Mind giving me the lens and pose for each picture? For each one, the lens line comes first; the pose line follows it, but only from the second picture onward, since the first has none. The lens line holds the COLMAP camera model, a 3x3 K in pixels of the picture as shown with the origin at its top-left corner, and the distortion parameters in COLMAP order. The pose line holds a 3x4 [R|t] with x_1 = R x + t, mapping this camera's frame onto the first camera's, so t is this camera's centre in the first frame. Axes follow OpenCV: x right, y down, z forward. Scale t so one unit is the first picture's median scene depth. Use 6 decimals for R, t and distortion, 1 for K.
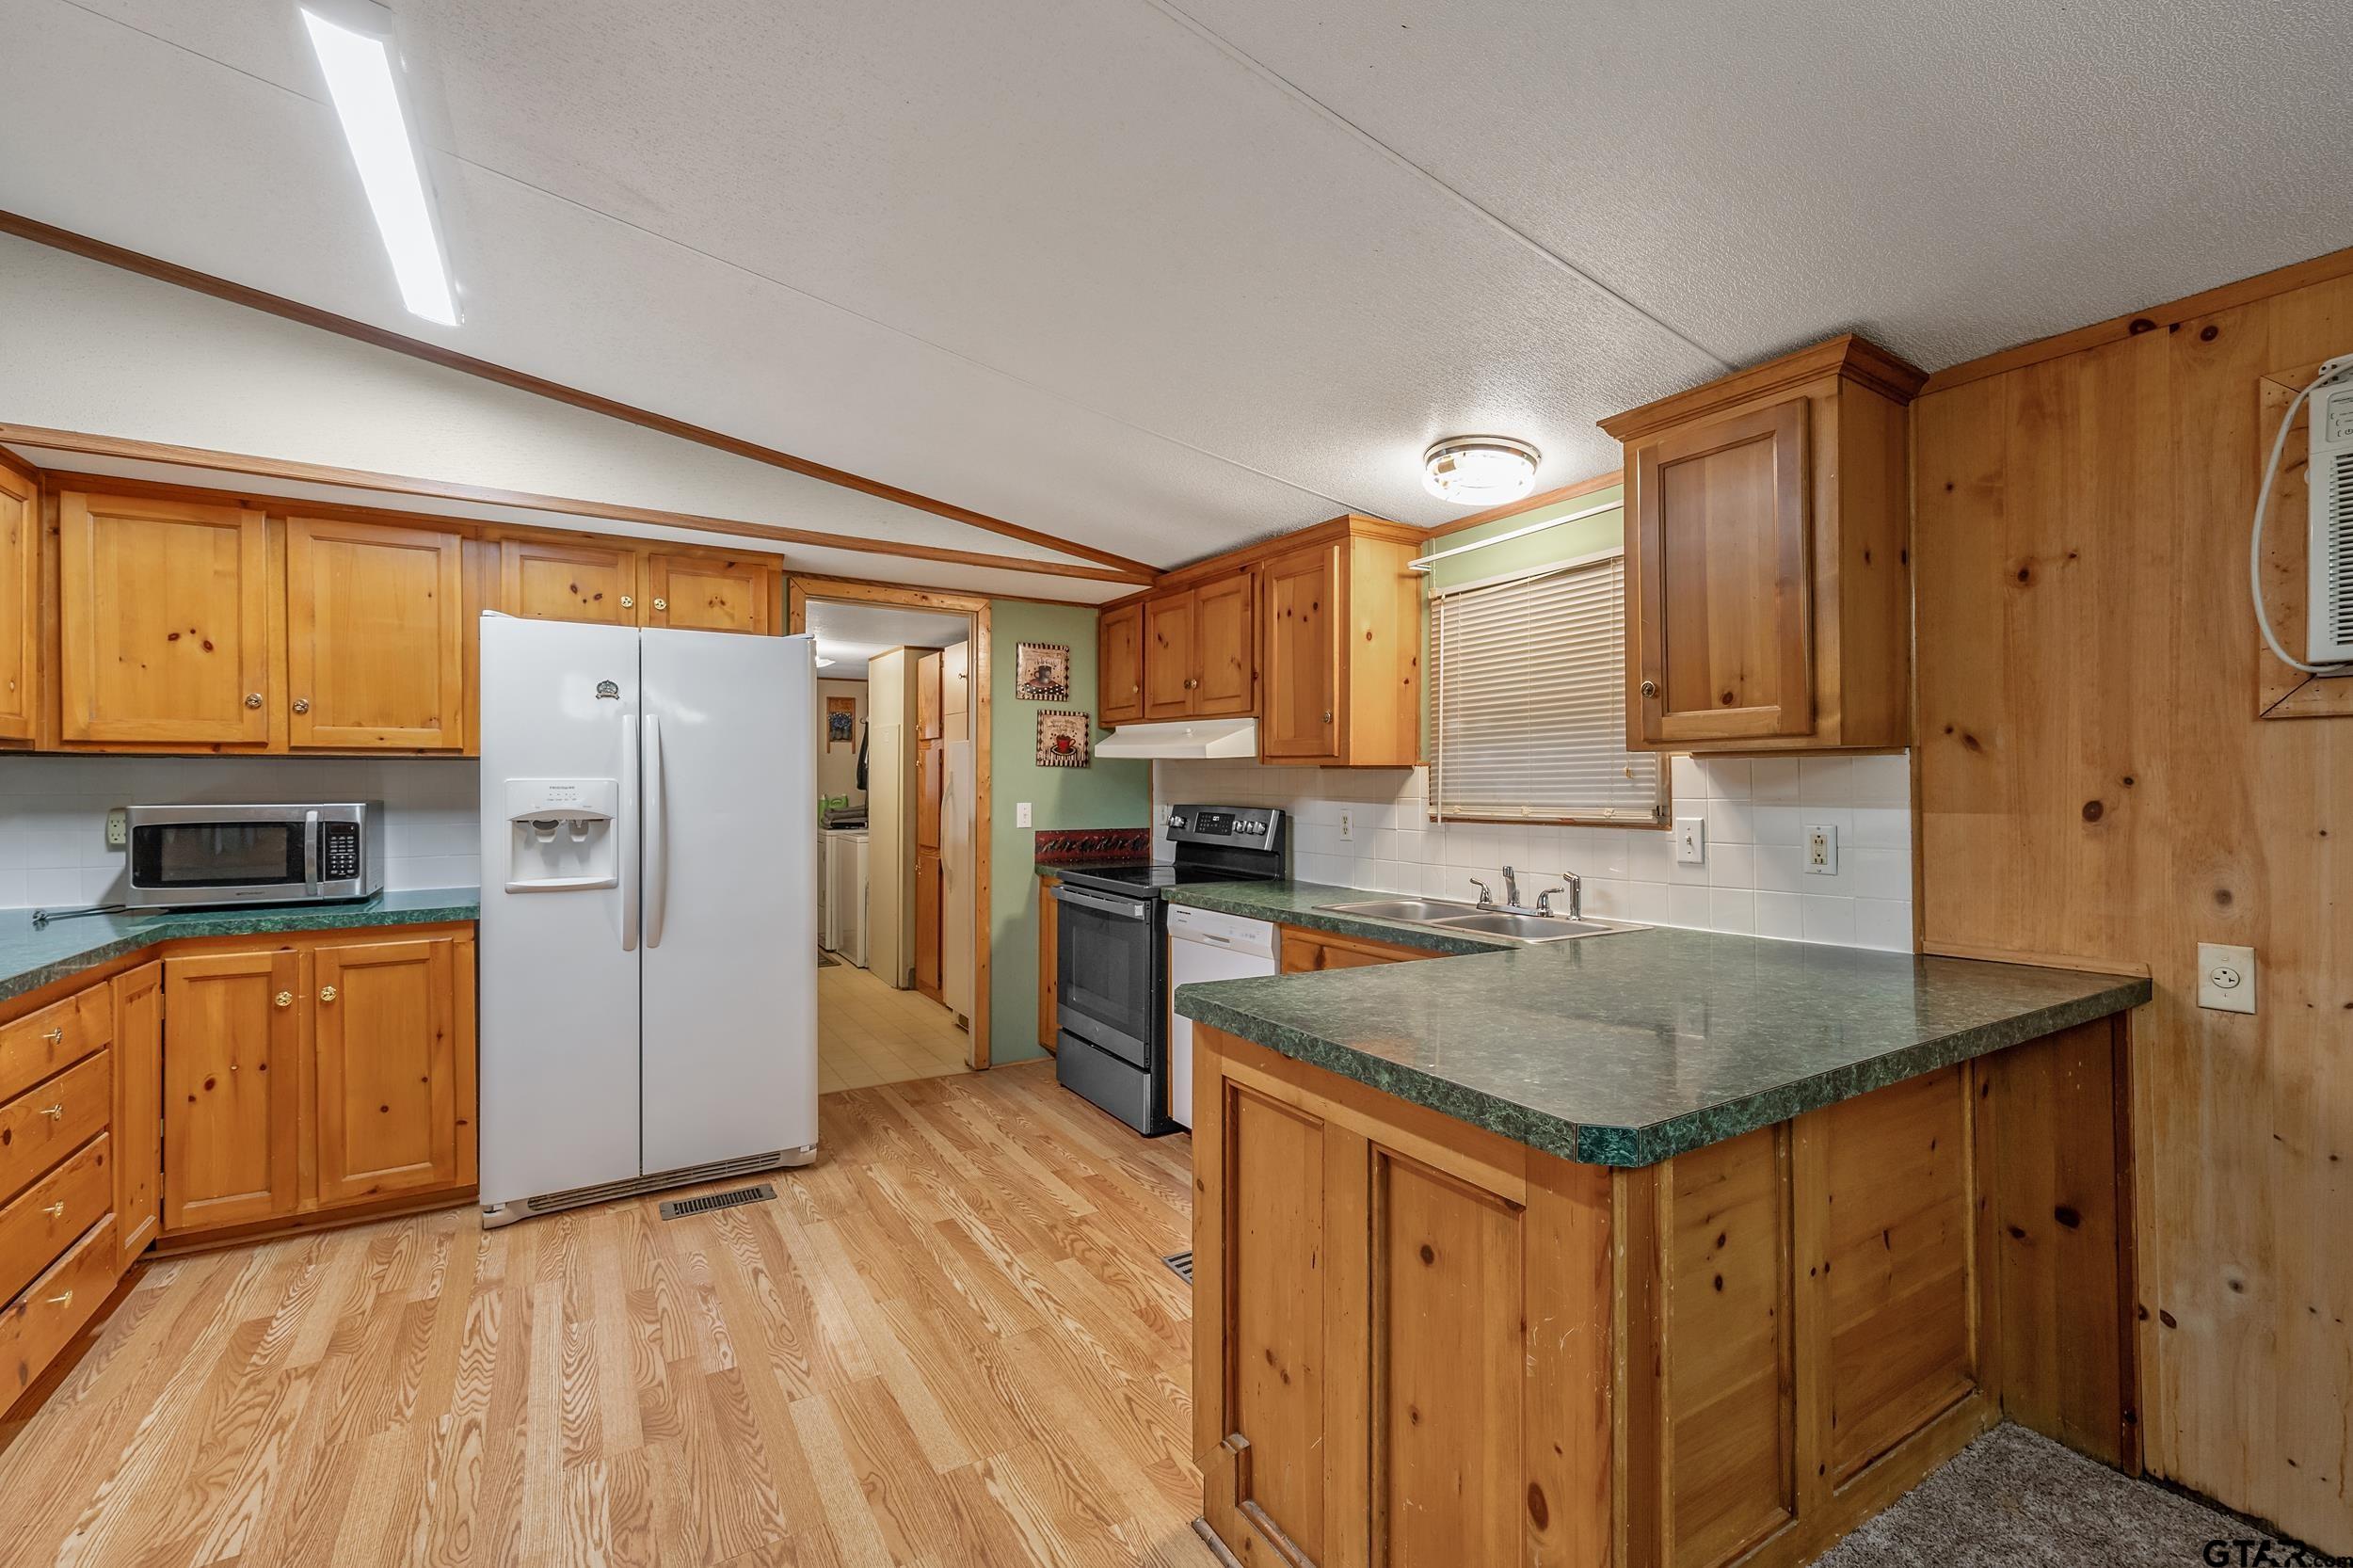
lens RADIAL K [[991.8, 0, 1176.5], [0, 991.8, 784.0], [0, 0, 1]] dist [-0.000248, -0.000009]
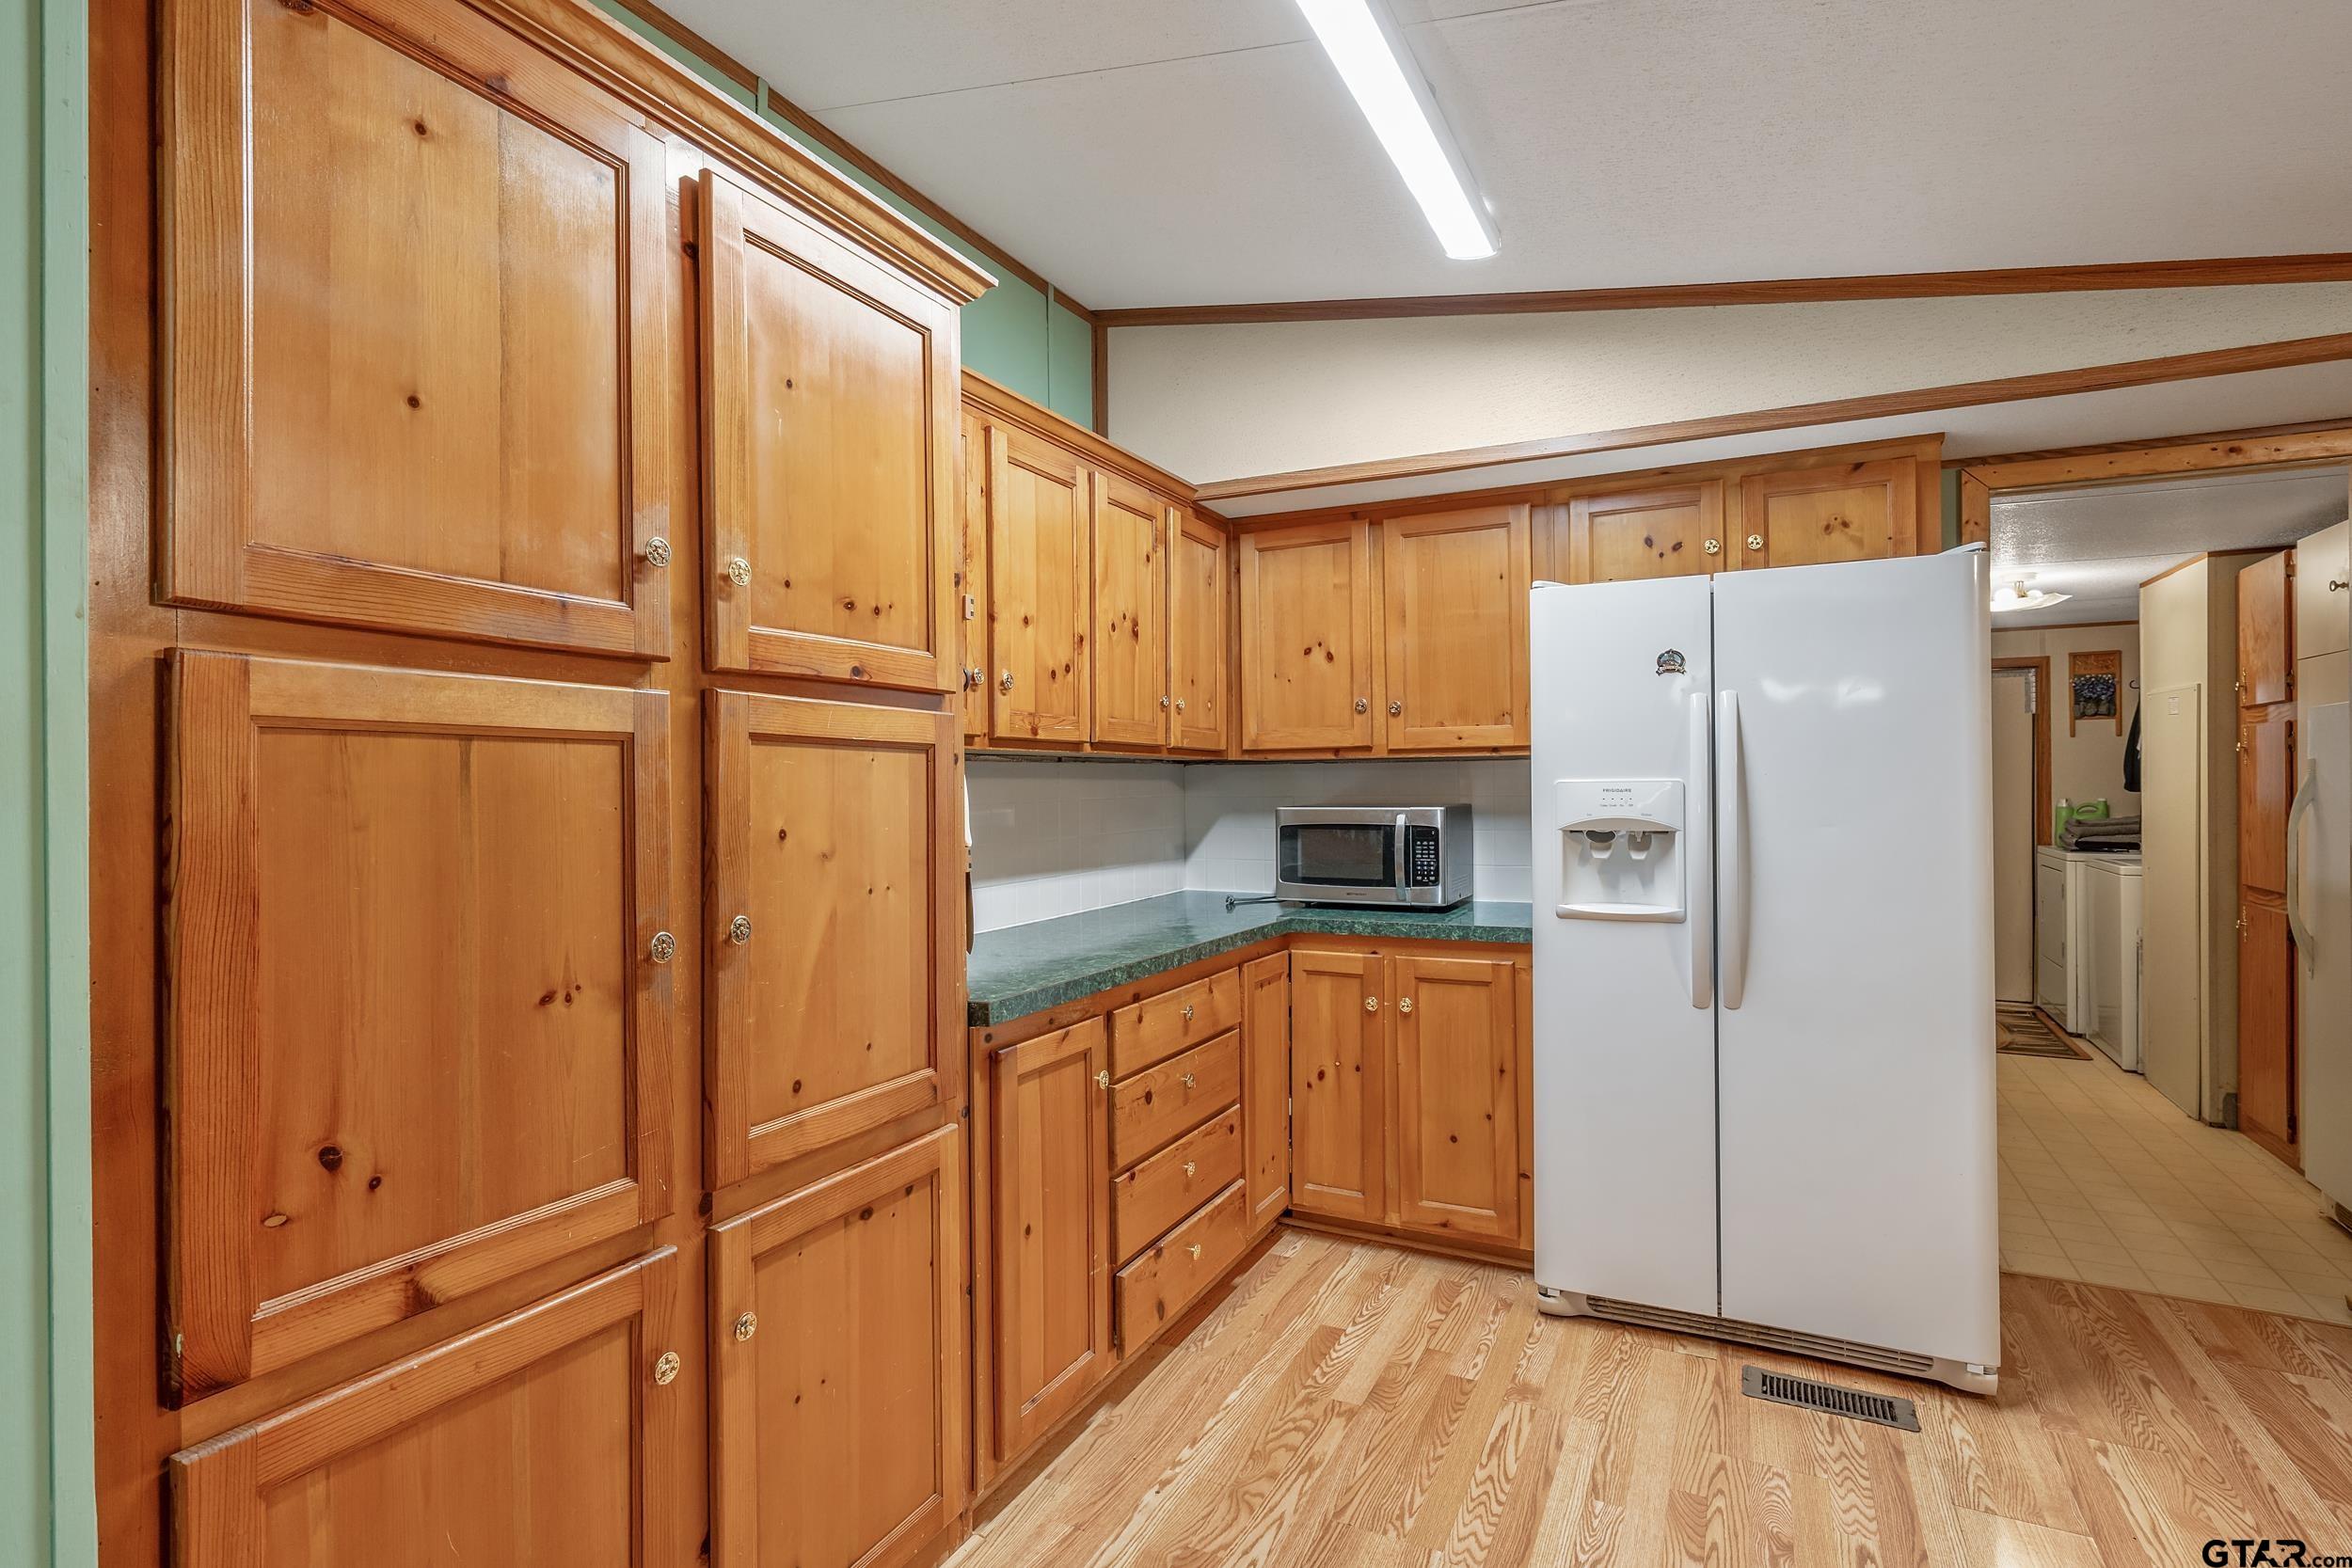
lens RADIAL K [[1146.4, 0, 1177.3], [0, 1146.4, 781.6], [0, 0, 1]] dist [0.002740, -0.000573]
pose [[0.524901, -0.007448, -0.851131, -0.023225], [0.005436, 0.999971, -0.005397, -0.000284], [0.851146, -0.001794, 0.524926, 0.218705]]
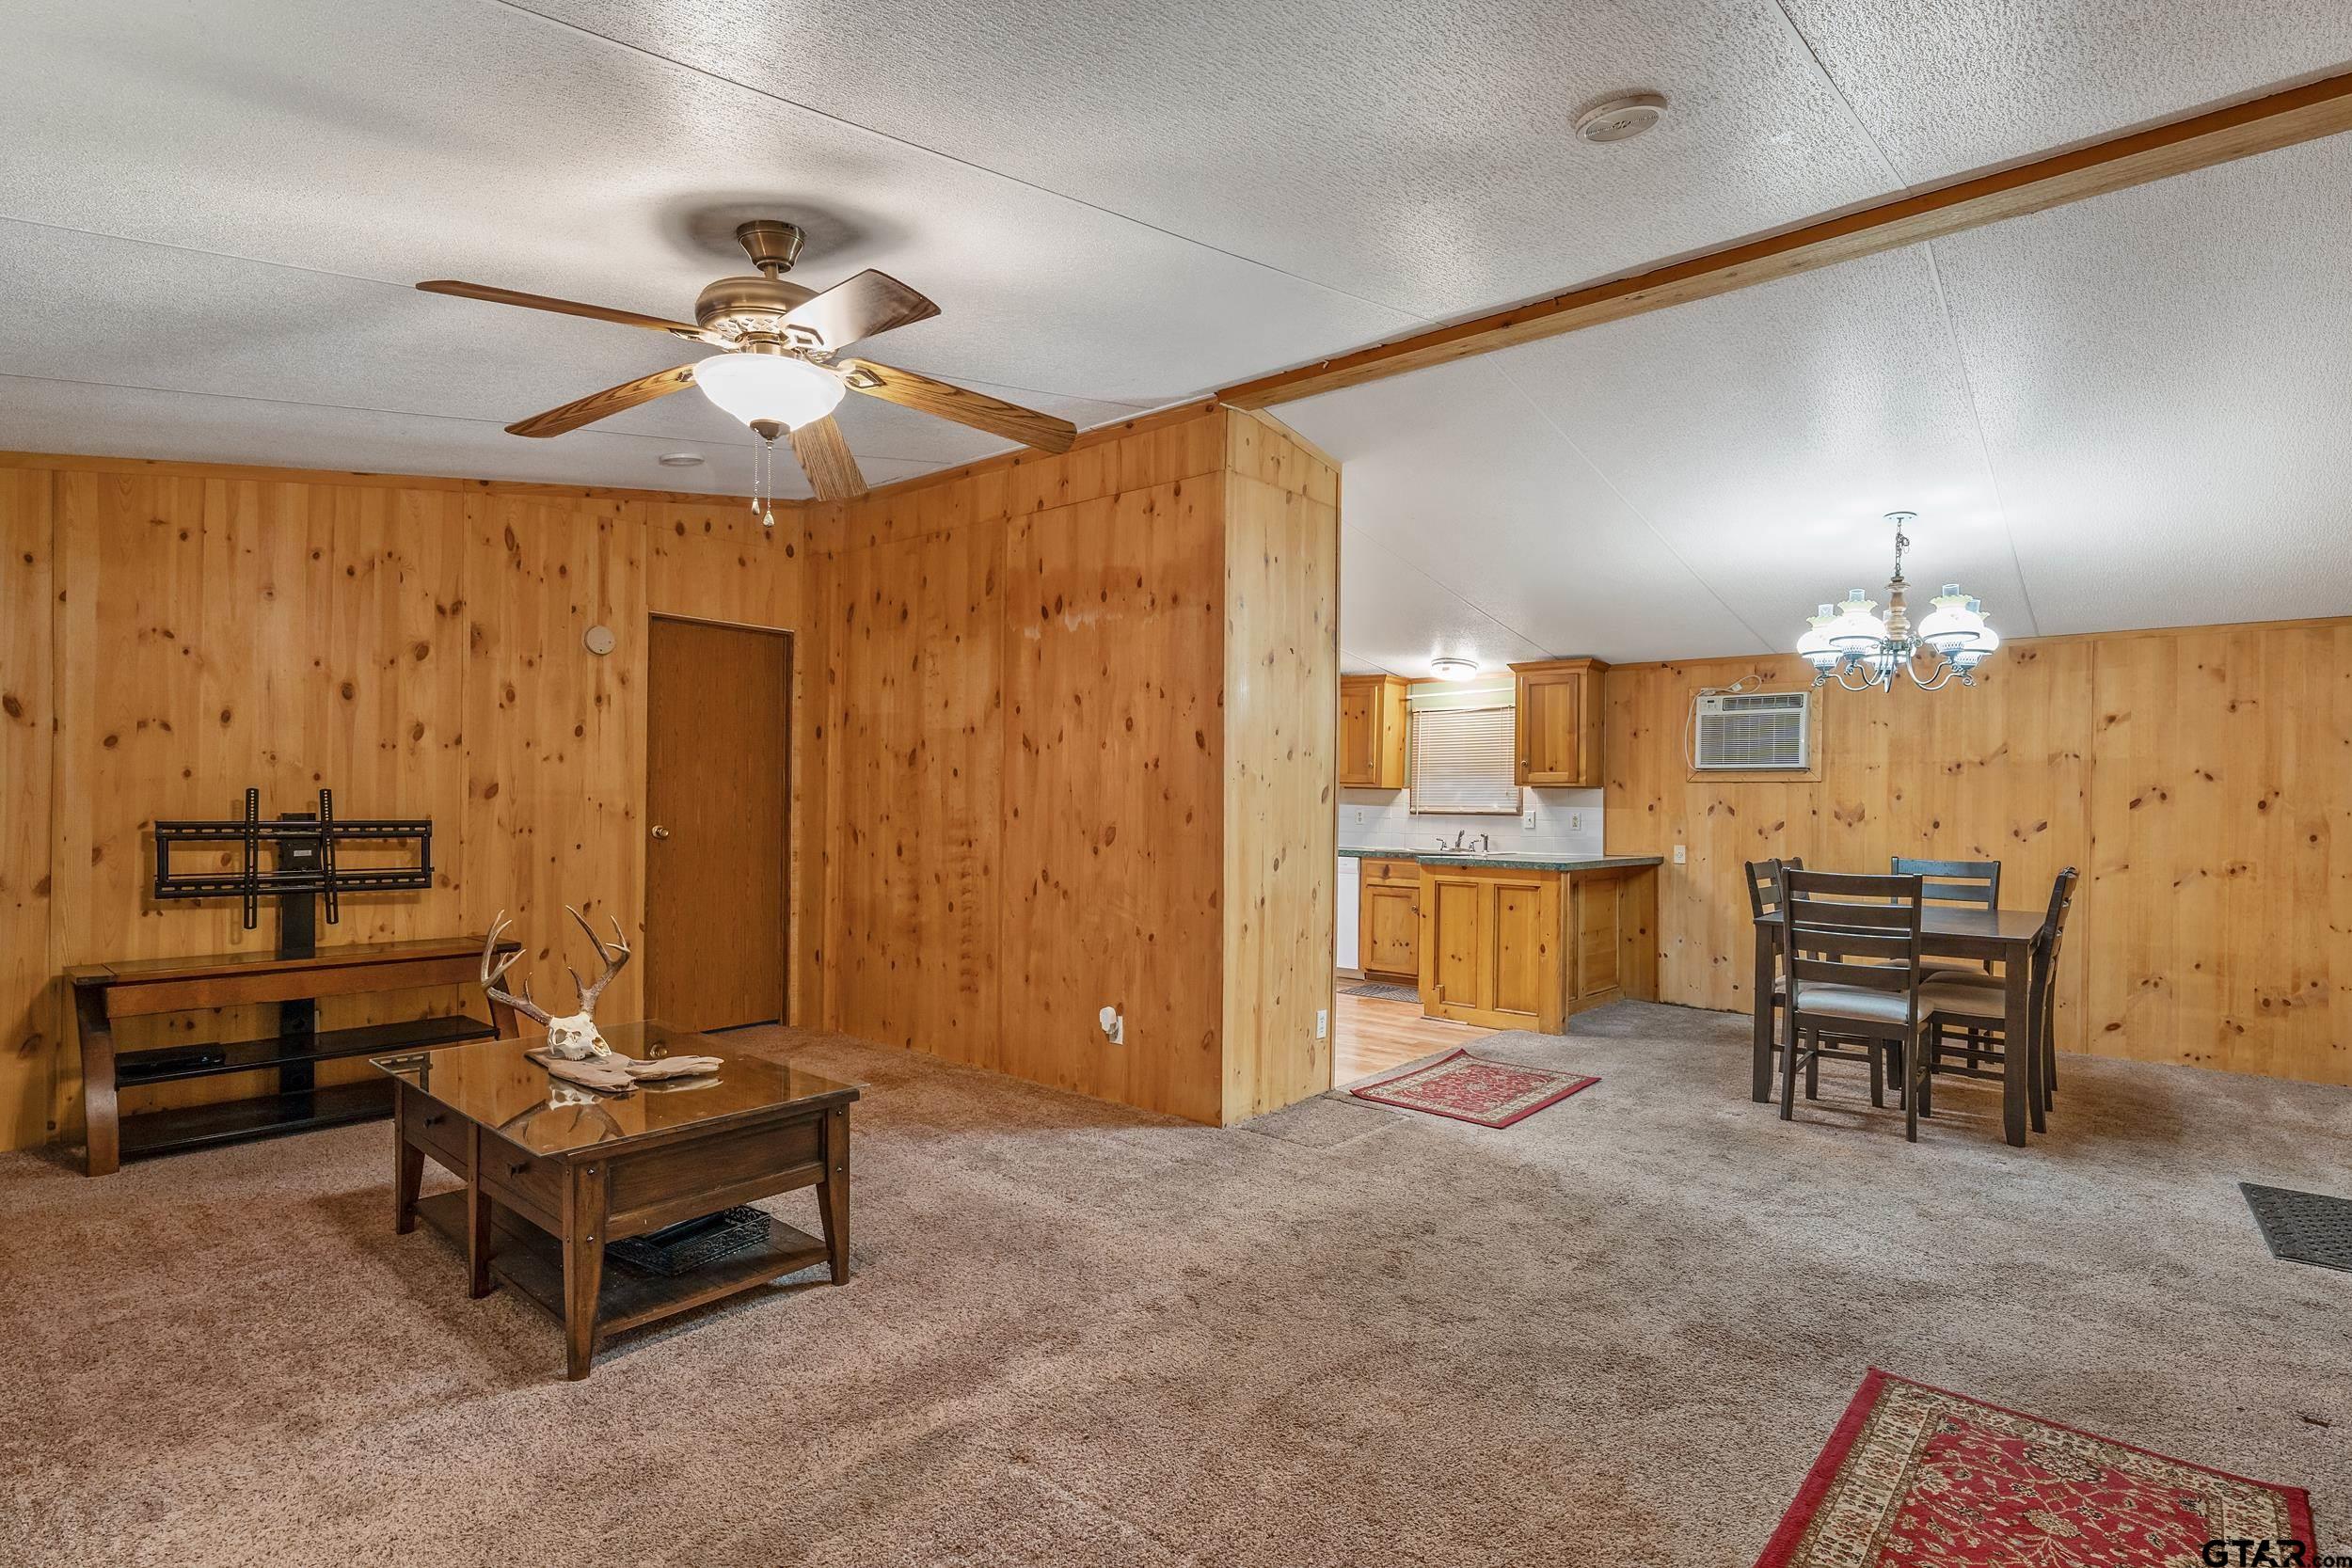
lens RADIAL K [[1147.7, 0, 1171.3], [0, 1147.7, 805.1], [0, 0, 1]] dist [0.000224, 0.000043]
pose [[0.953042, 0.014746, 0.302478, -1.152122], [-0.016381, 0.999862, 0.002869, 0.022043], [-0.302394, -0.007689, 0.953152, -1.418426]]
